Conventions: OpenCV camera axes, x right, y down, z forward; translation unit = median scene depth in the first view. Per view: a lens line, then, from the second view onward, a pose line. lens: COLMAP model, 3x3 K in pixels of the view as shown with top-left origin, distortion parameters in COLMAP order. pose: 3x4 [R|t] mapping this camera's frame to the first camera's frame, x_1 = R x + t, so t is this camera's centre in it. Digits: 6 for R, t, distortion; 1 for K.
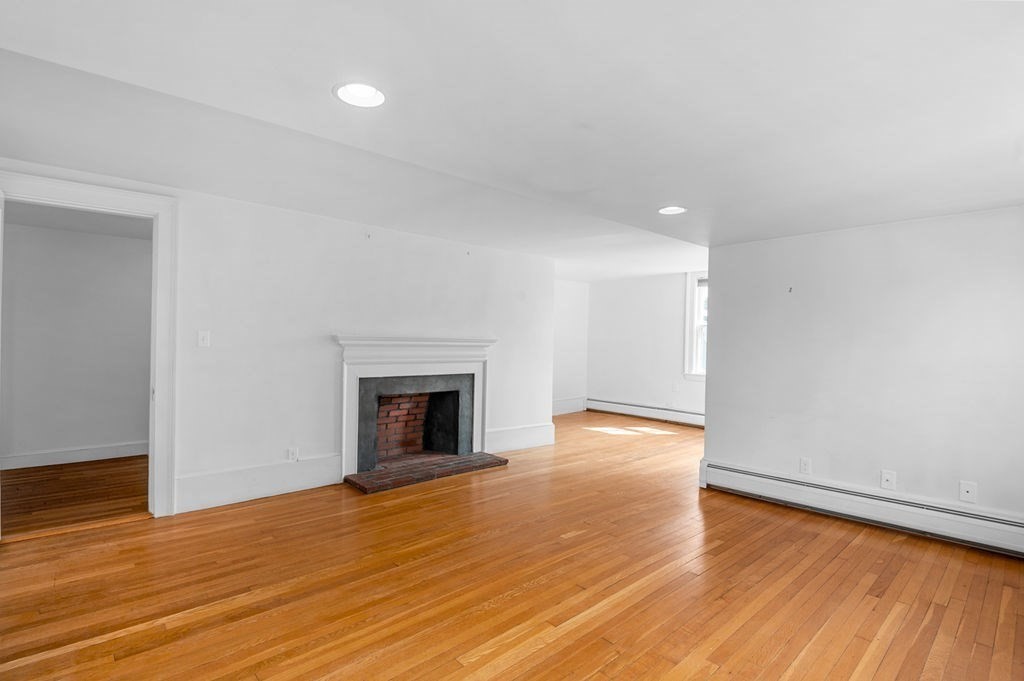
lens RADIAL K [[477.9, 0, 512.6], [0, 477.9, 341.0], [0, 0, 1]] dist [-0.006117, -0.003108]
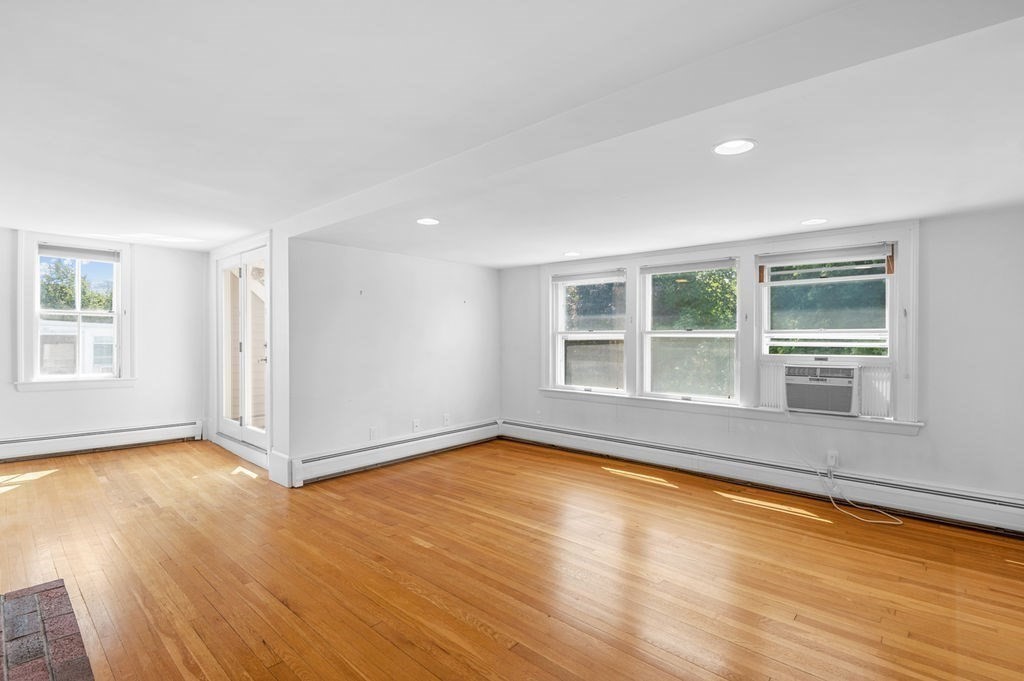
lens RADIAL K [[477.9, 0, 504.1], [0, 477.9, 339.8], [0, 0, 1]] dist [-0.006117, -0.003108]
pose [[-0.081676, -0.019101, 0.996476, -0.554500], [-0.005458, 0.999810, 0.018718, -0.011127], [-0.996644, -0.003910, -0.081764, 0.616093]]
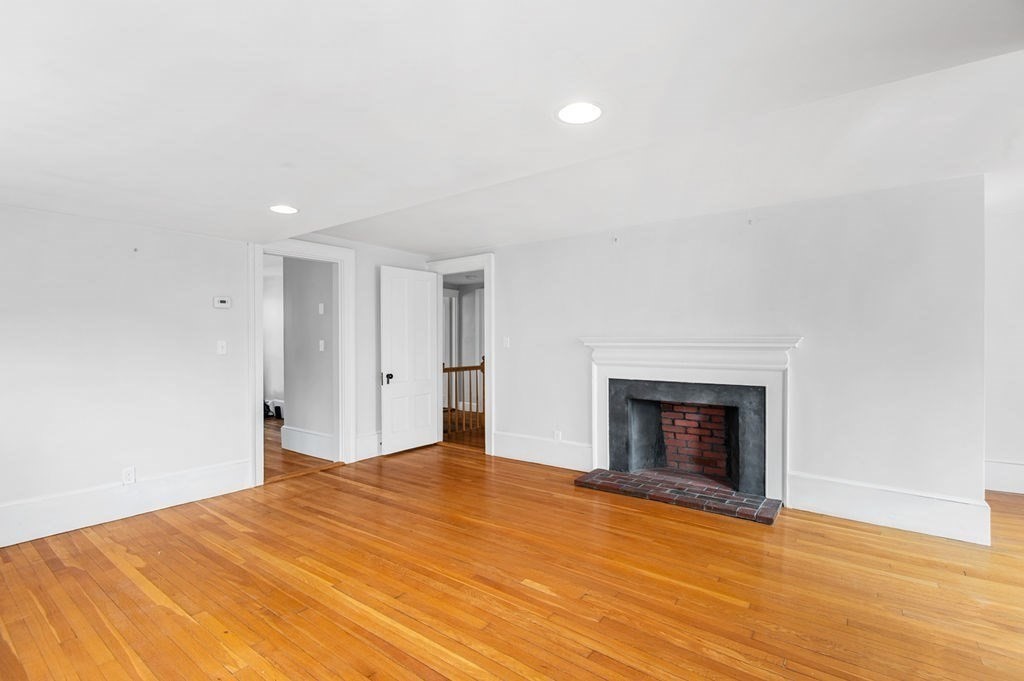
lens RADIAL K [[477.9, 0, 517.5], [0, 477.9, 338.6], [0, 0, 1]] dist [-0.006117, -0.003108]
pose [[0.202395, -0.019192, -0.979116, 0.601002], [0.007224, 0.999810, -0.018104, 0.007311], [0.979277, -0.003409, 0.202495, 0.544555]]
